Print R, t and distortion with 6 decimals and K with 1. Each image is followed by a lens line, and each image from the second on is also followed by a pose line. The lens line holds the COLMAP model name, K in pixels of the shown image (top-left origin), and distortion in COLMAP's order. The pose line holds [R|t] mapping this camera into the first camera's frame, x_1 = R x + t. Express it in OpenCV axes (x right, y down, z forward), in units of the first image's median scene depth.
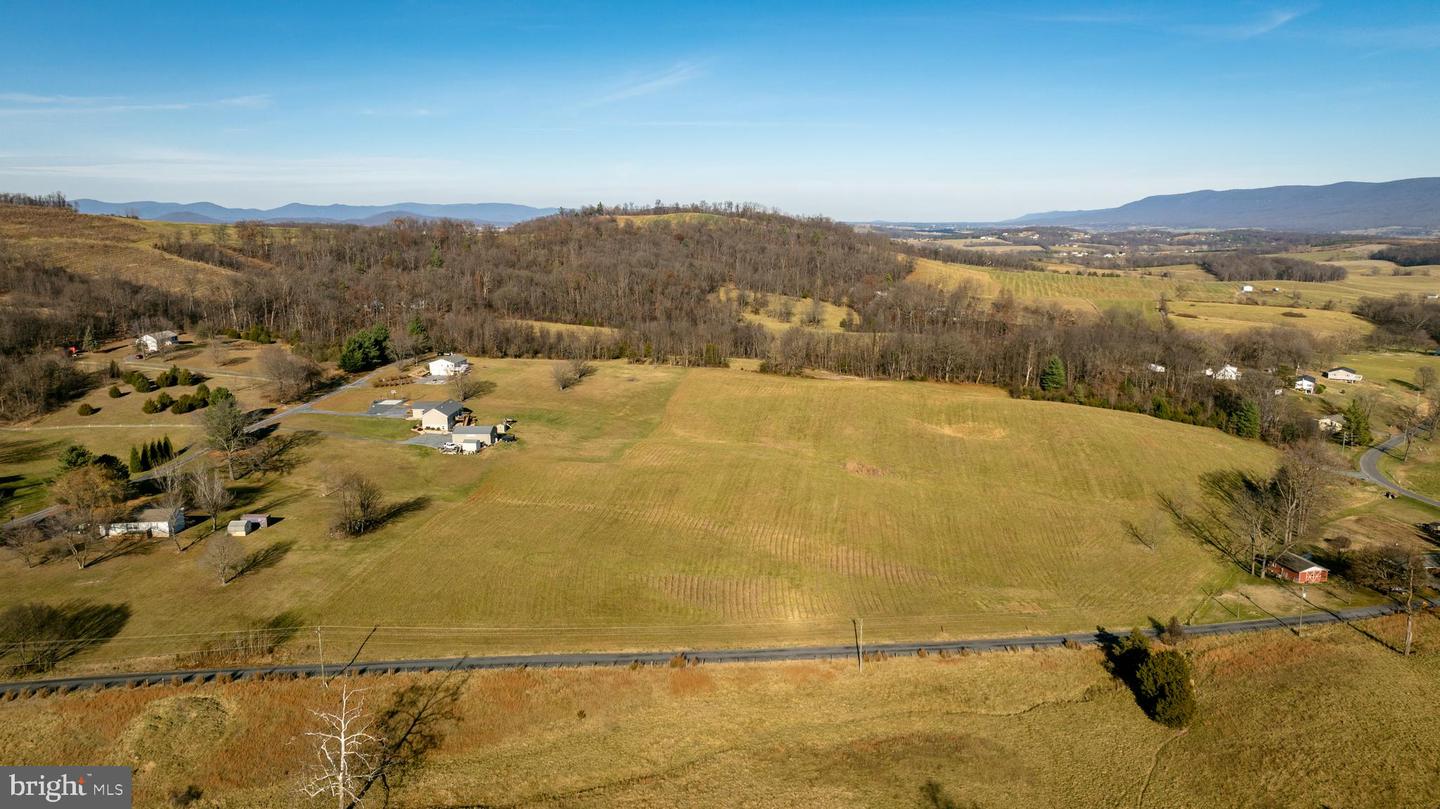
lens RADIAL K [[1028.4, 0, 716.5], [0, 1028.4, 394.8], [0, 0, 1]] dist [-0.041226, 0.051174]
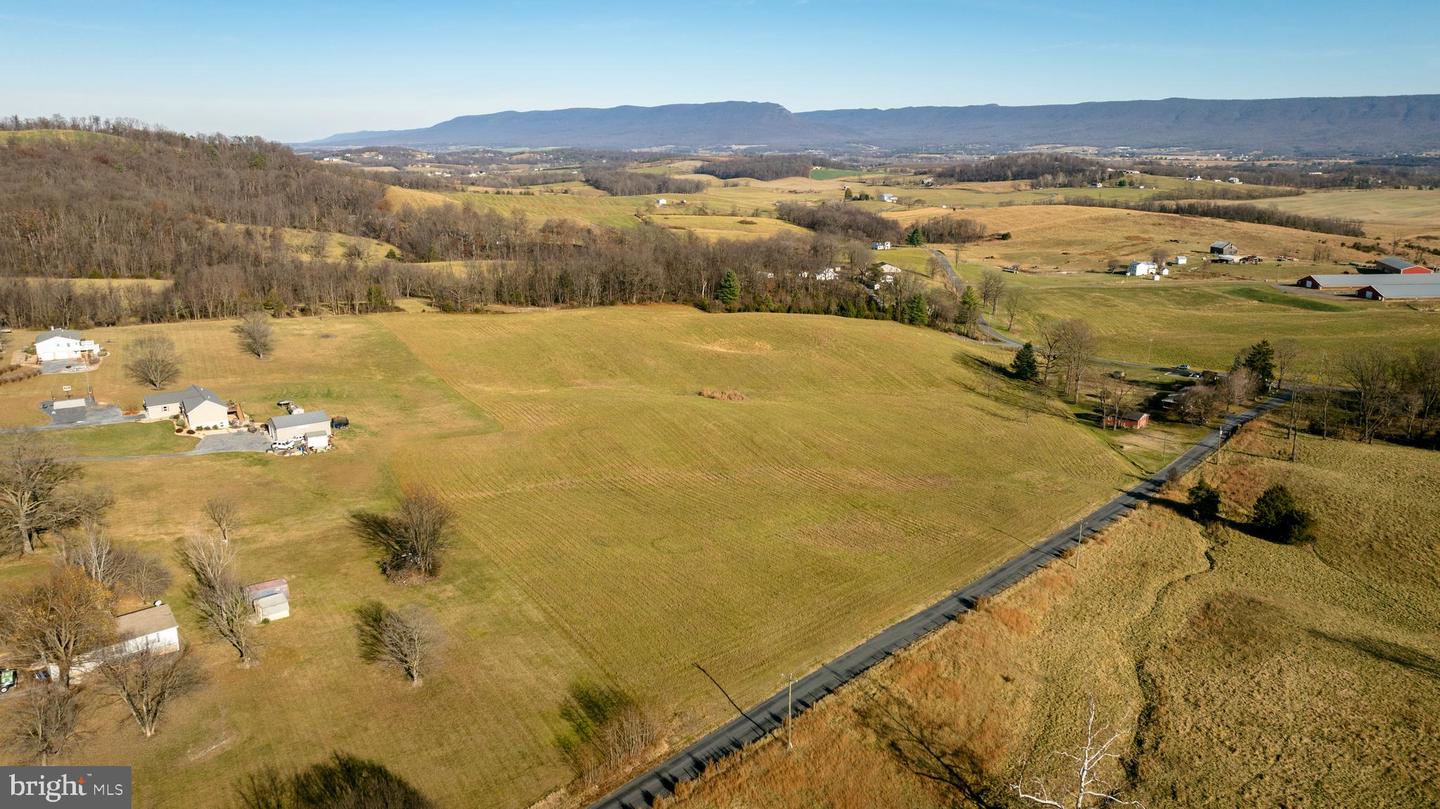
lens RADIAL K [[1028.4, 0, 716.5], [0, 1028.4, 394.8], [0, 0, 1]] dist [-0.041226, 0.051174]
pose [[0.791576, -0.142975, 0.594109, -0.338823], [0.098034, 0.989362, 0.107477, -0.026303], [-0.603155, -0.026833, 0.797172, 0.170363]]
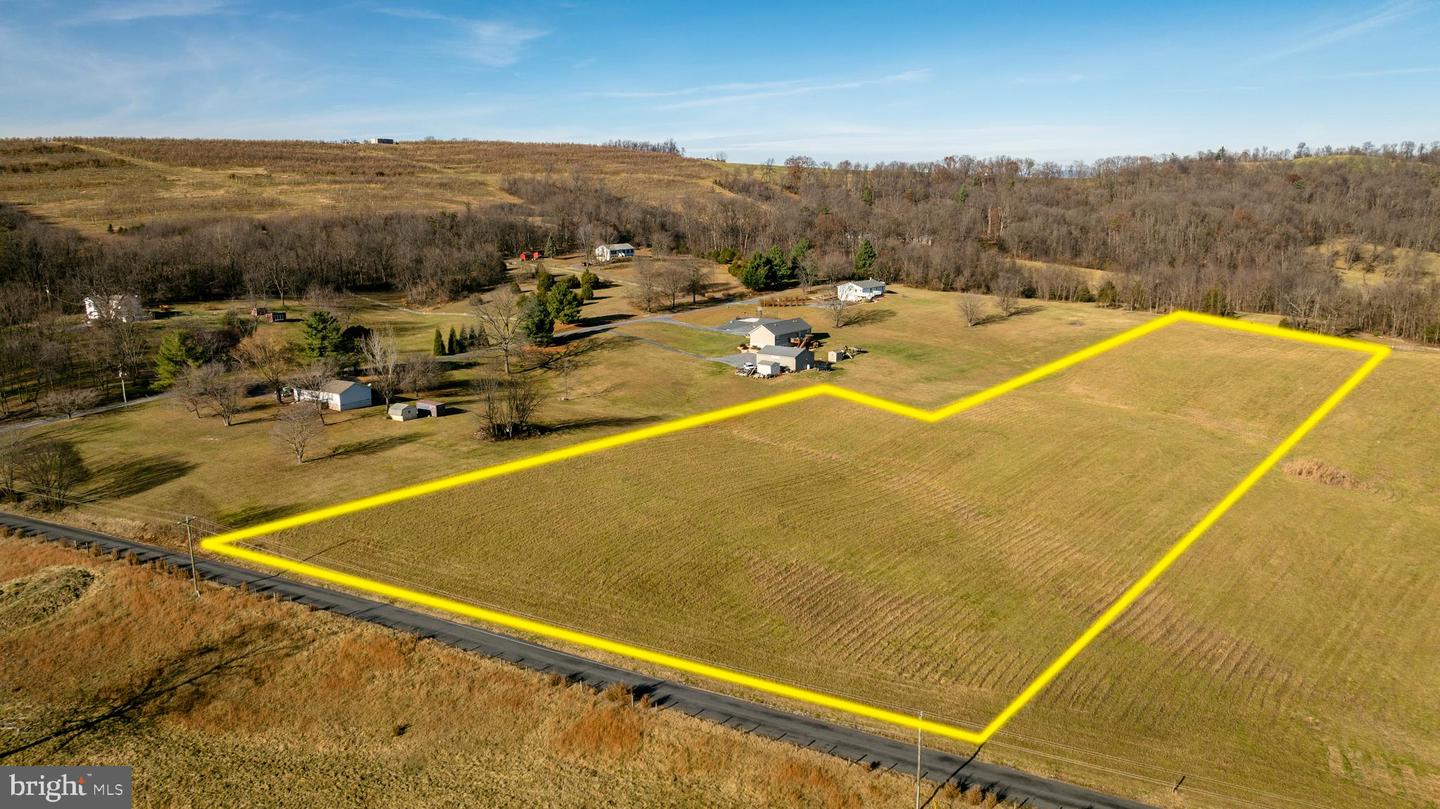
lens RADIAL K [[1028.4, 0, 716.5], [0, 1028.4, 394.8], [0, 0, 1]] dist [-0.041226, 0.051174]
pose [[0.815194, 0.113291, -0.567999, 0.143377], [-0.097675, 0.993528, 0.057982, 0.020544], [0.570892, 0.008213, 0.820984, 0.235785]]
